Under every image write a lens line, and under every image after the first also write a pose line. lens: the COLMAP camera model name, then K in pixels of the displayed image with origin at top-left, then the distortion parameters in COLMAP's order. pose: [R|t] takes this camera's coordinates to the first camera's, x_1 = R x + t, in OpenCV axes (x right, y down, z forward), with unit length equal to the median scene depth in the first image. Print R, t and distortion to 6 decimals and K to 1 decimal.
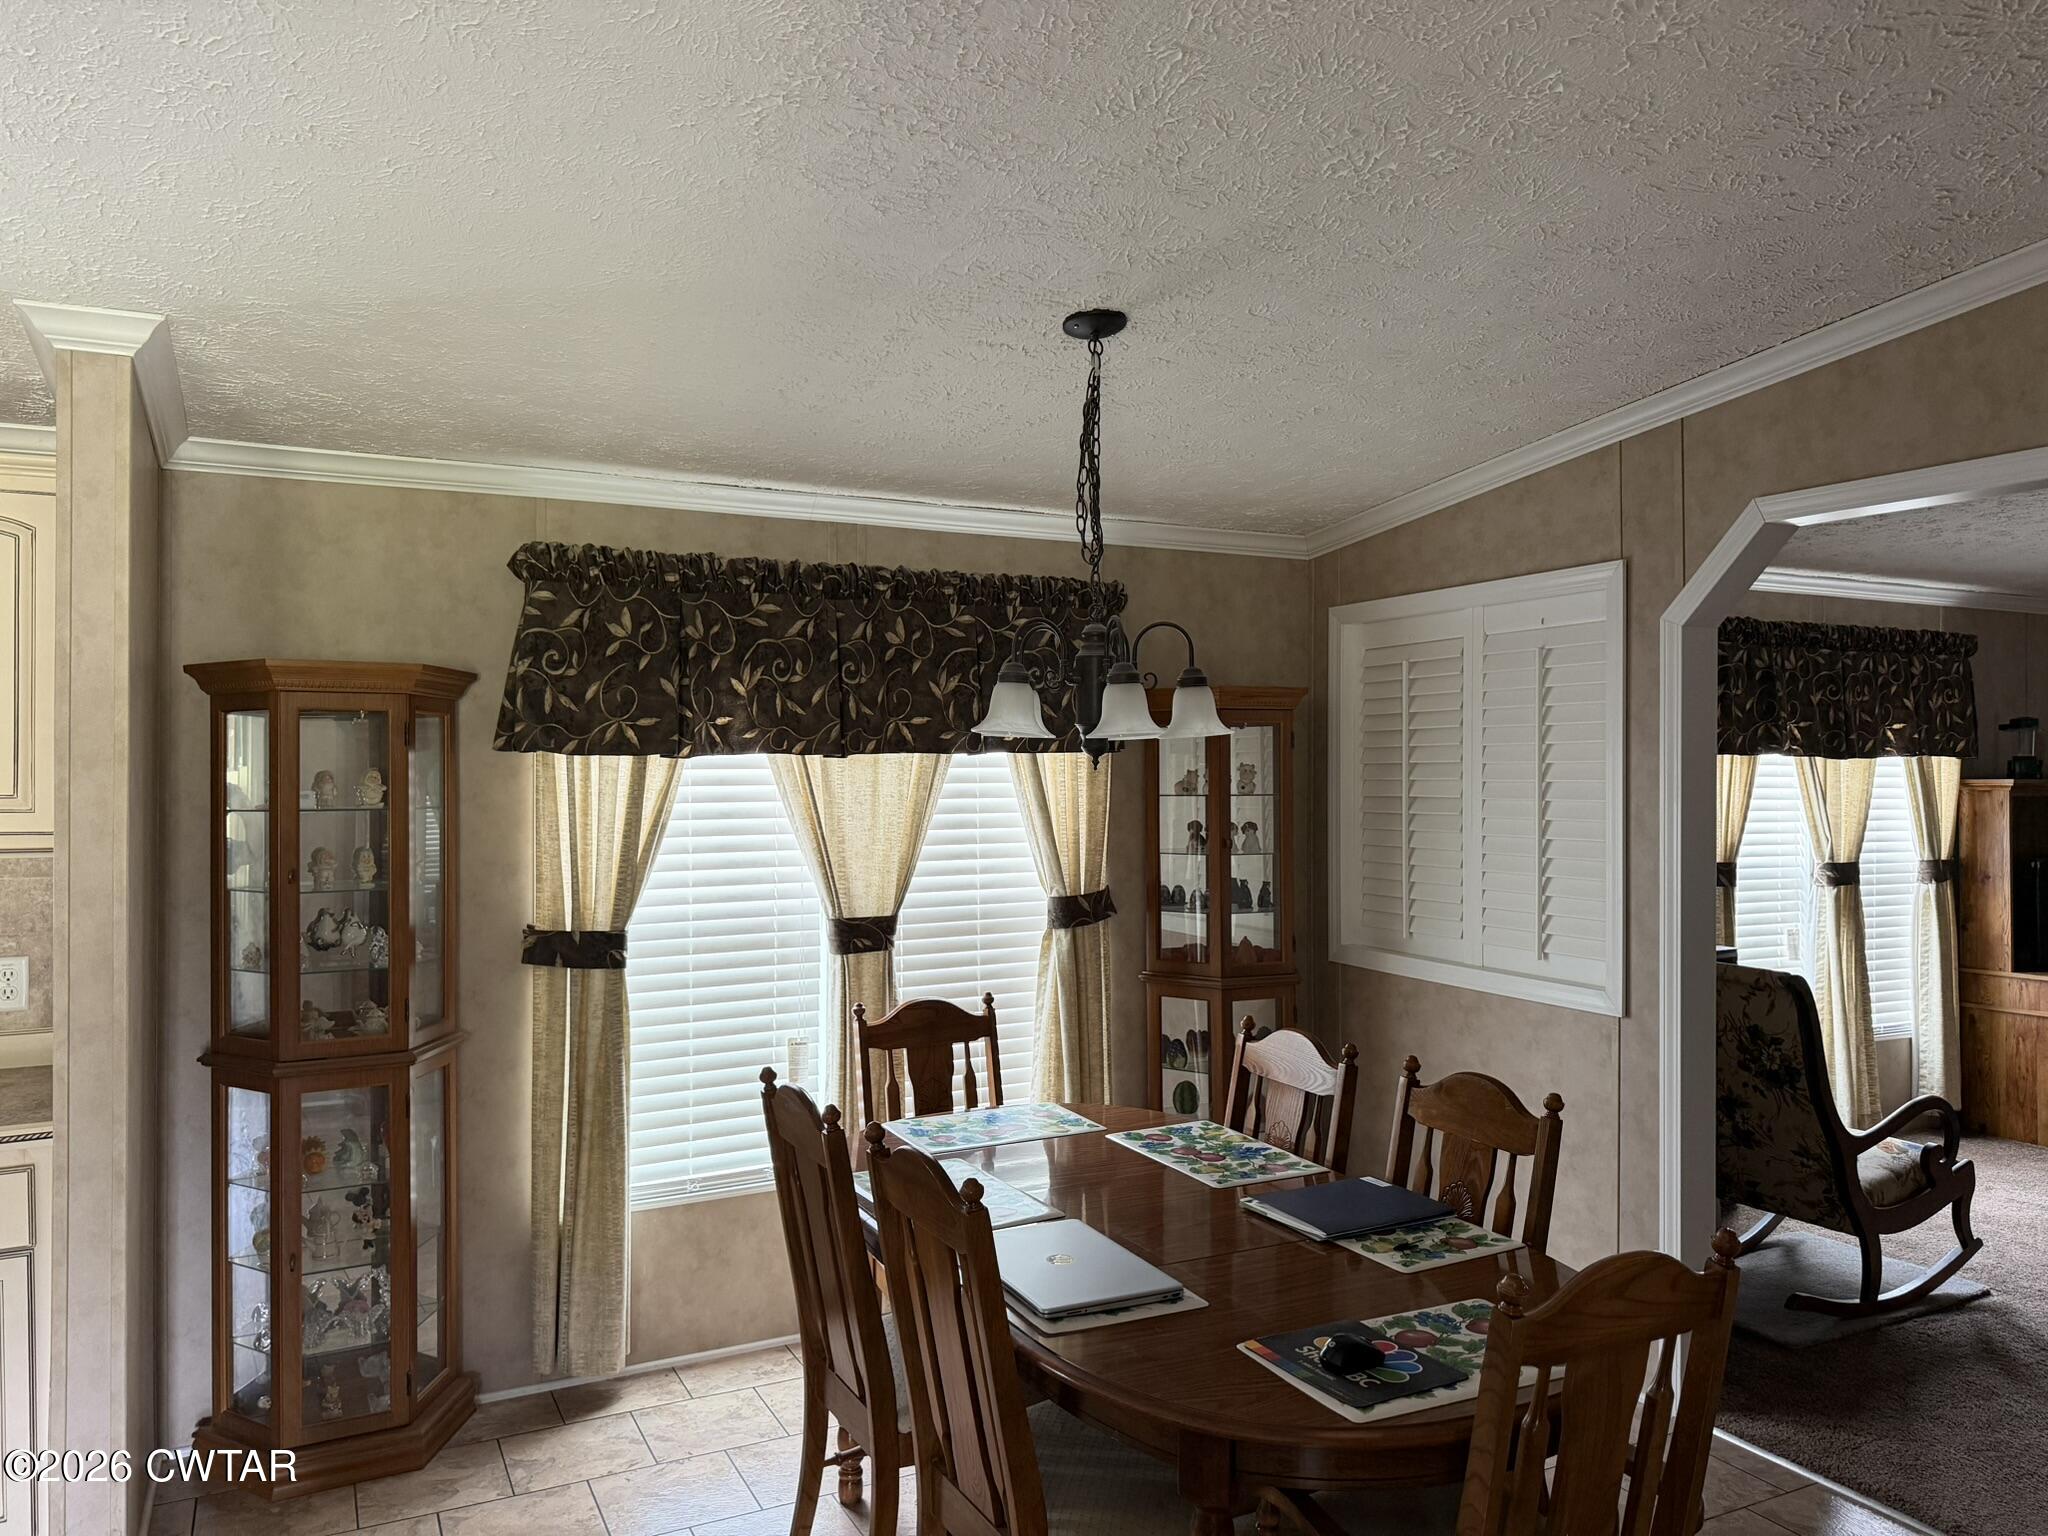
lens RADIAL K [[1407.2, 0, 1034.5], [0, 1407.2, 772.4], [0, 0, 1]] dist [0.140781, -0.214553]
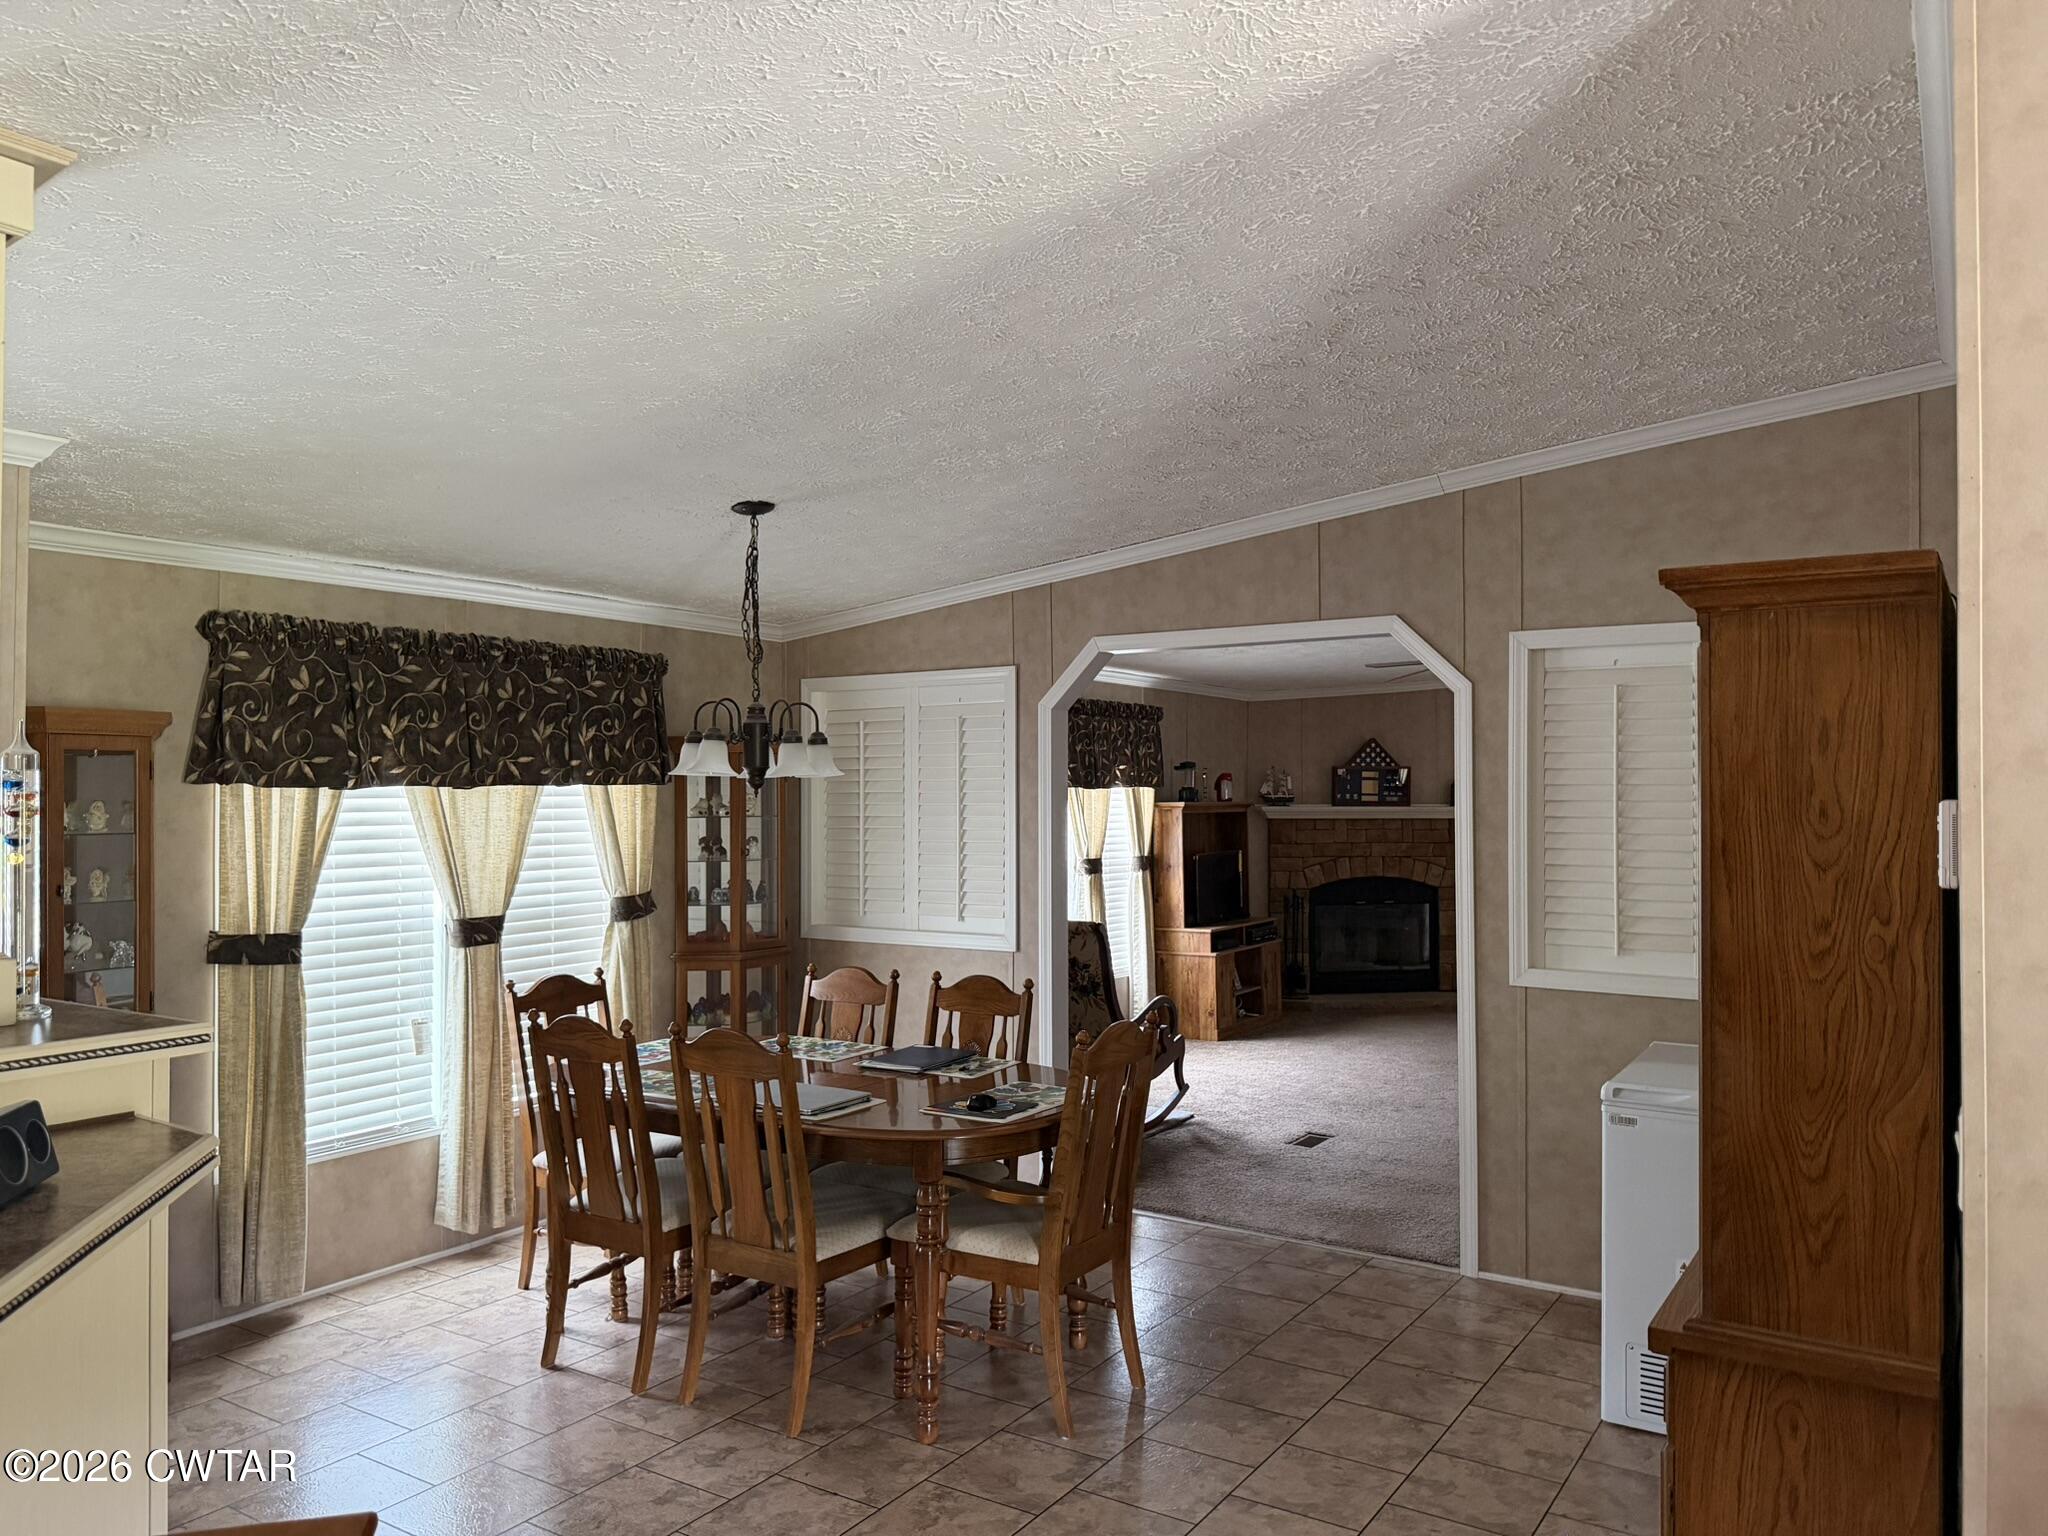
lens RADIAL K [[1407.2, 0, 1034.5], [0, 1407.2, 772.4], [0, 0, 1]] dist [0.140781, -0.214553]
pose [[0.862890, 0.005227, 0.505364, -0.351206], [0.005036, 0.999808, -0.018940, 0.001346], [-0.505366, 0.018888, 0.862698, -0.352772]]
